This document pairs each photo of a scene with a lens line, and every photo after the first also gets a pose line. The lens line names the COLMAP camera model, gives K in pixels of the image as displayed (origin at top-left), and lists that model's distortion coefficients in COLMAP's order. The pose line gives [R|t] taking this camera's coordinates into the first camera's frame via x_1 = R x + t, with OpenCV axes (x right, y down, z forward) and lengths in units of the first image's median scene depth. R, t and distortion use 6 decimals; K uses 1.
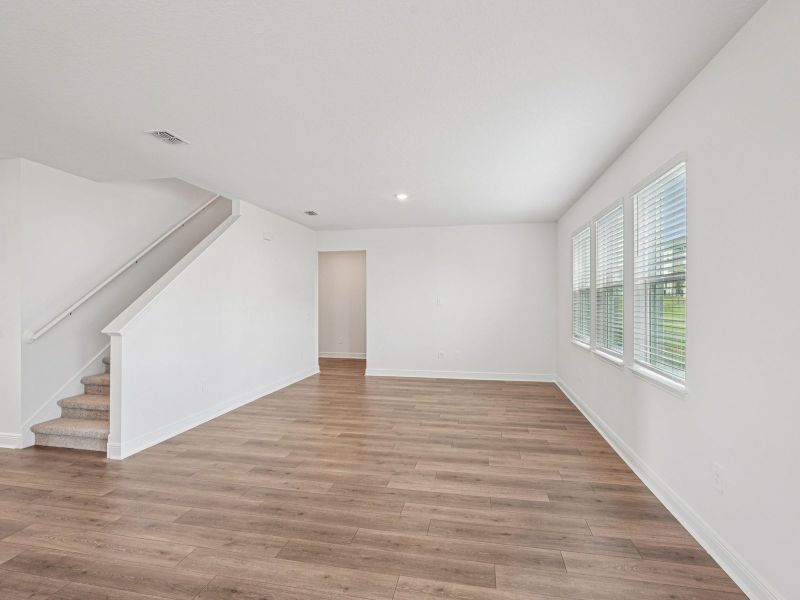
lens RADIAL K [[416.1, 0, 400.0], [0, 416.1, 300.0], [0, 0, 1]] dist [-0.000424, -0.000120]
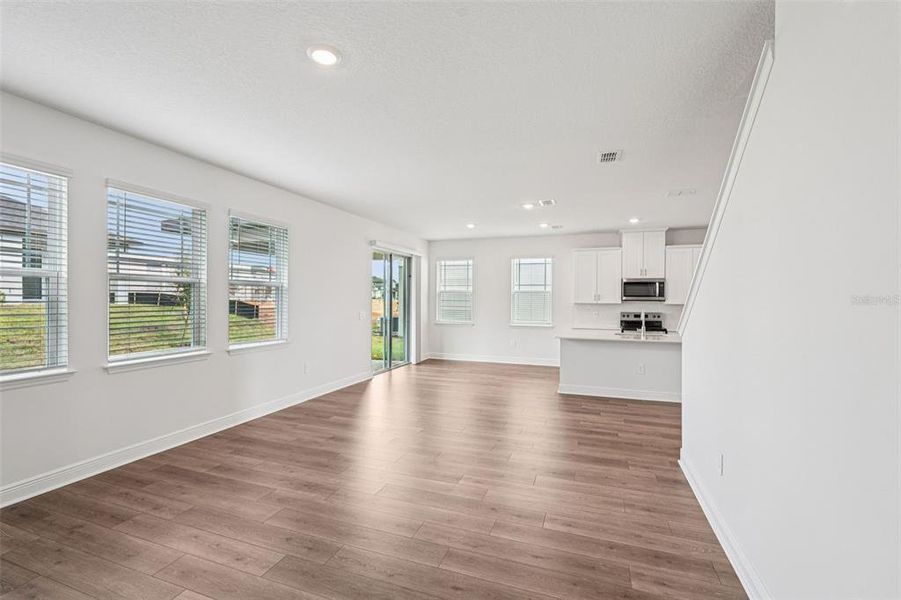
lens RADIAL K [[399.6, 0, 454.2], [0, 399.6, 301.3], [0, 0, 1]] dist [-0.000111, 0.000177]
pose [[-0.991364, -0.004010, 0.131077, -0.242661], [-0.003778, 0.999991, 0.002019, 0.006899], [-0.131084, 0.001506, -0.991370, 1.815339]]
